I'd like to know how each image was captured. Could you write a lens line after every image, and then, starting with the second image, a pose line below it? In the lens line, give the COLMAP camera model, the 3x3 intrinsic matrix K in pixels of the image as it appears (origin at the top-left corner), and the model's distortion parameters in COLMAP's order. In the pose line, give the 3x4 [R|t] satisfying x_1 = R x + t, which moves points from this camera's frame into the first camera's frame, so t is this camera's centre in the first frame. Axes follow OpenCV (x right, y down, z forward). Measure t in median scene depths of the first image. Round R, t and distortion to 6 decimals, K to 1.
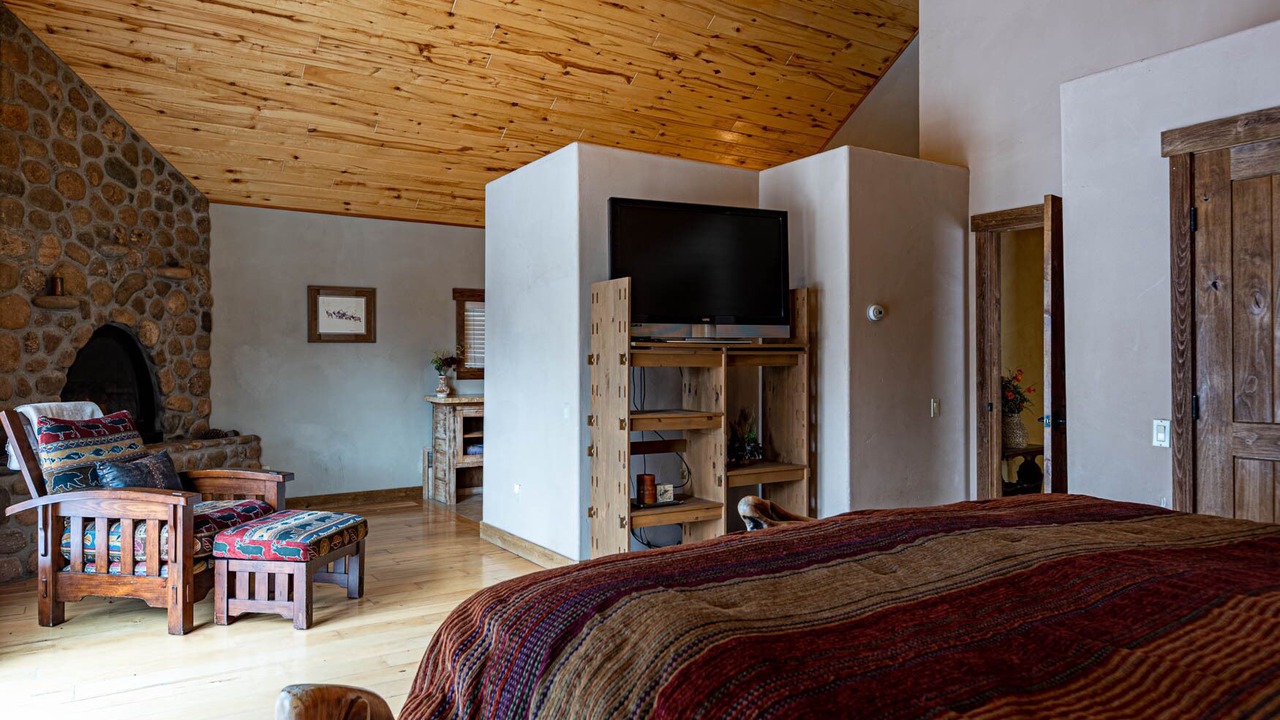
lens RADIAL K [[835.8, 0, 640.0], [0, 835.8, 360.0], [0, 0, 1]] dist [0.002695, 0.000280]
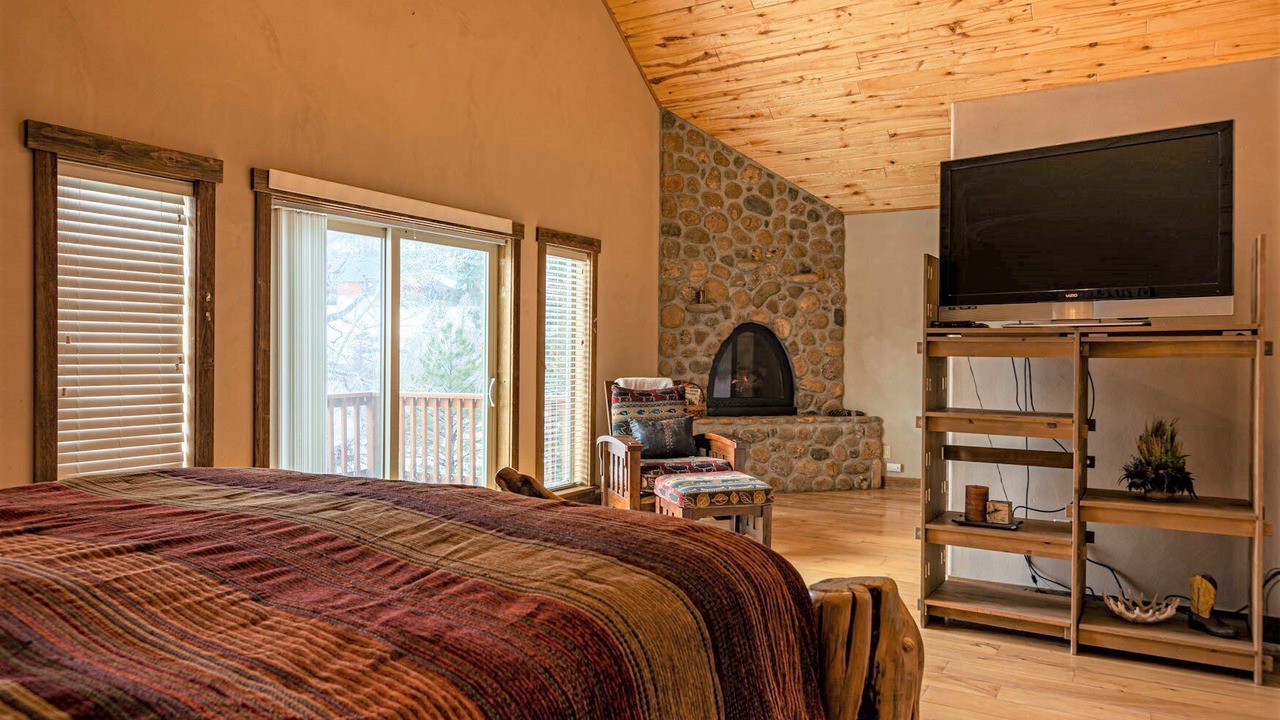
lens RADIAL K [[835.8, 0, 640.0], [0, 835.8, 360.0], [0, 0, 1]] dist [0.002695, 0.000280]
pose [[0.445326, 0.012356, -0.895283, 0.464334], [-0.002988, 0.999920, 0.012313, 0.001247], [0.895364, -0.002808, 0.445327, 0.252456]]
